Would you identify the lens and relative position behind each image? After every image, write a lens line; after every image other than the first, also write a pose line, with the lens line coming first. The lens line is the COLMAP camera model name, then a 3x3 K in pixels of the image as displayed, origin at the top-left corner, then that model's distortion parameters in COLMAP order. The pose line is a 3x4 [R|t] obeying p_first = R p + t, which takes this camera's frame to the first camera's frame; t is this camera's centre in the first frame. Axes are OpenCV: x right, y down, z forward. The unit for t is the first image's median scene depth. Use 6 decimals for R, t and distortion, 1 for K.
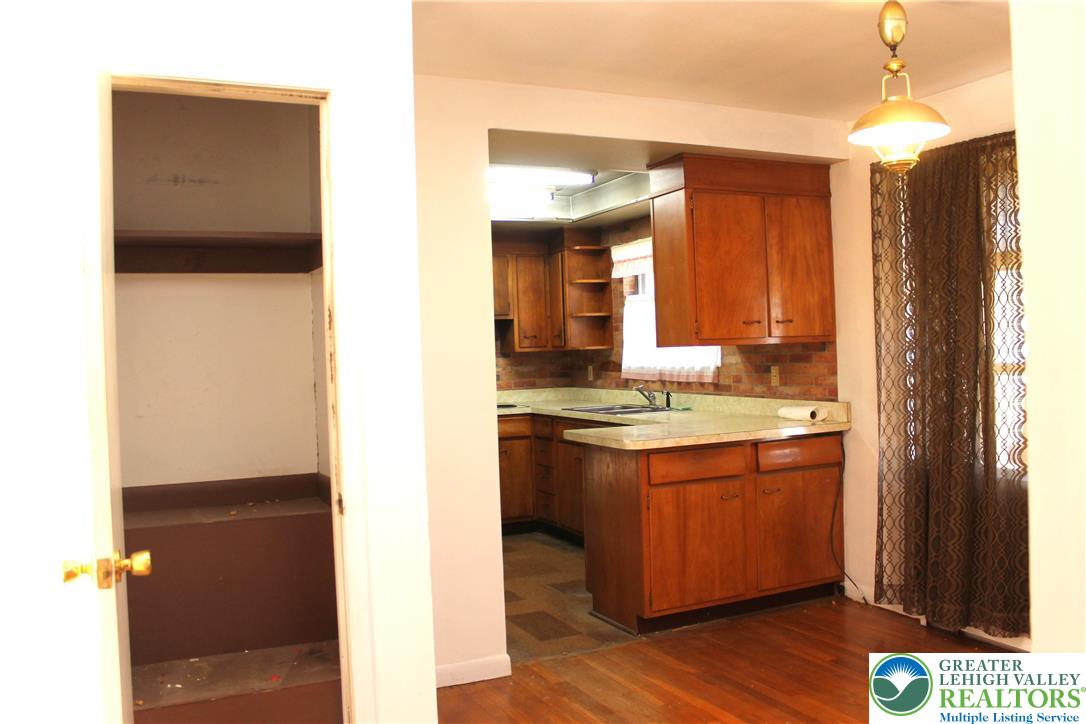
lens RADIAL K [[919.7, 0, 550.9], [0, 919.7, 366.3], [0, 0, 1]] dist [-0.169818, 0.160395]
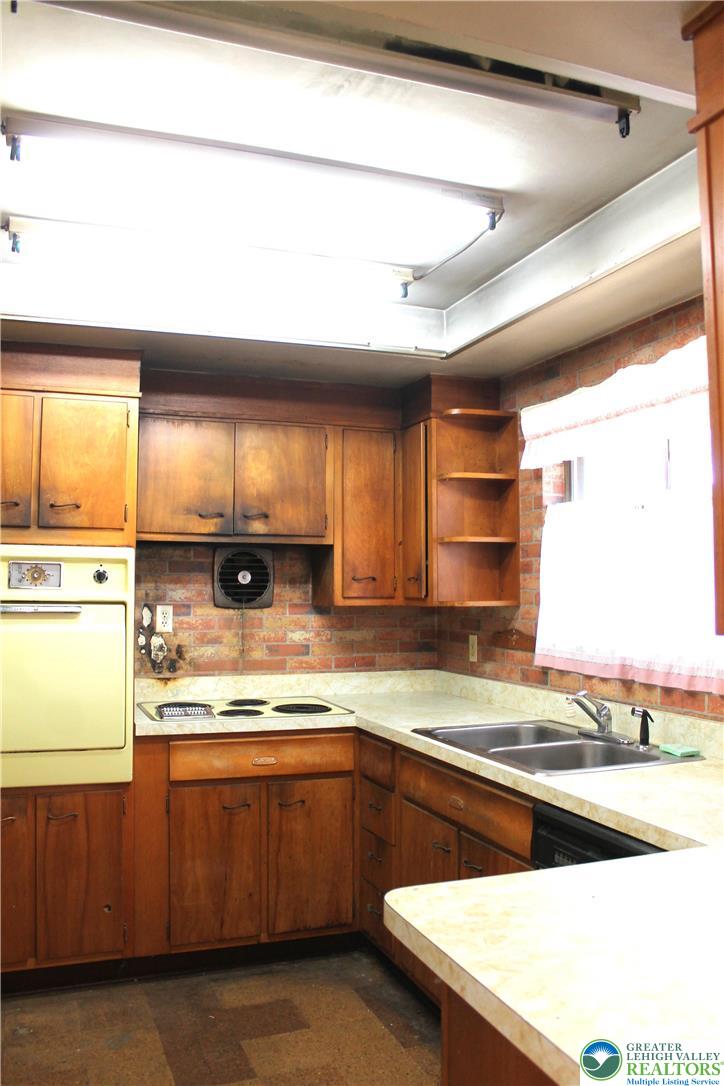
lens RADIAL K [[919.7, 0, 372.2], [0, 919.7, 548.8], [0, 0, 1]] dist [-0.169818, 0.160395]
pose [[0.997366, 0.030199, -0.065953, 0.018303], [-0.034245, 0.997544, -0.061097, -0.017354], [0.063946, 0.063195, 0.995951, 0.479941]]
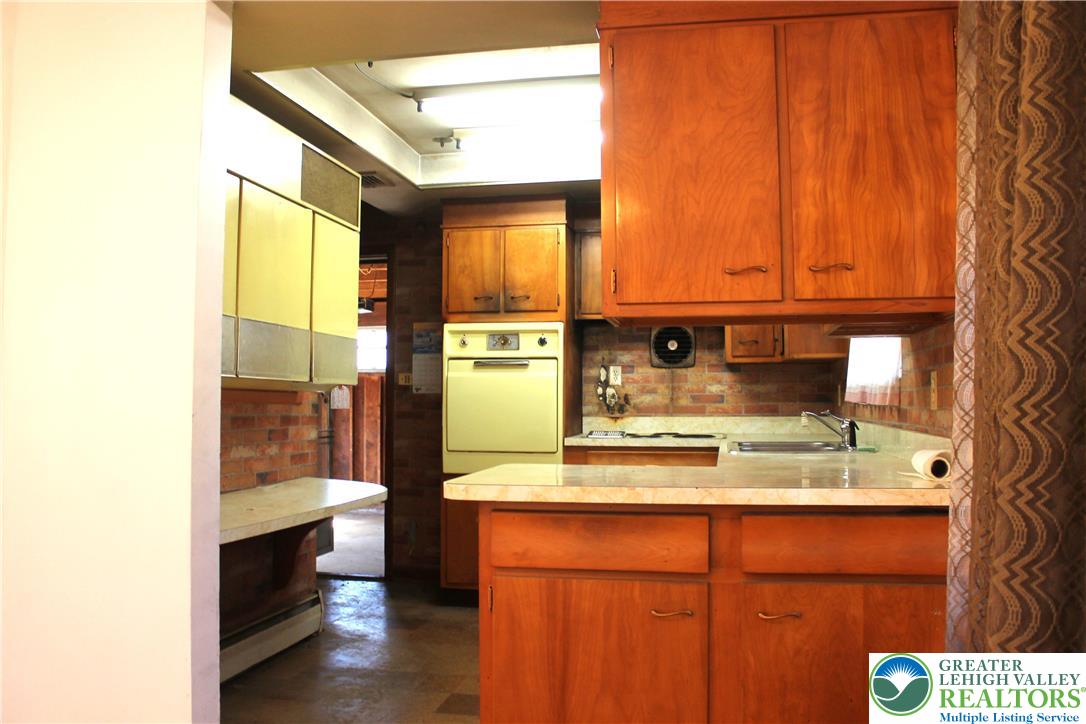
lens RADIAL K [[919.7, 0, 542.8], [0, 919.7, 360.2], [0, 0, 1]] dist [-0.169818, 0.160395]
pose [[0.809739, 0.005842, -0.586761, 0.275242], [-0.034973, 0.998653, -0.038321, 0.015485], [0.585747, 0.051551, 0.808853, 0.346597]]
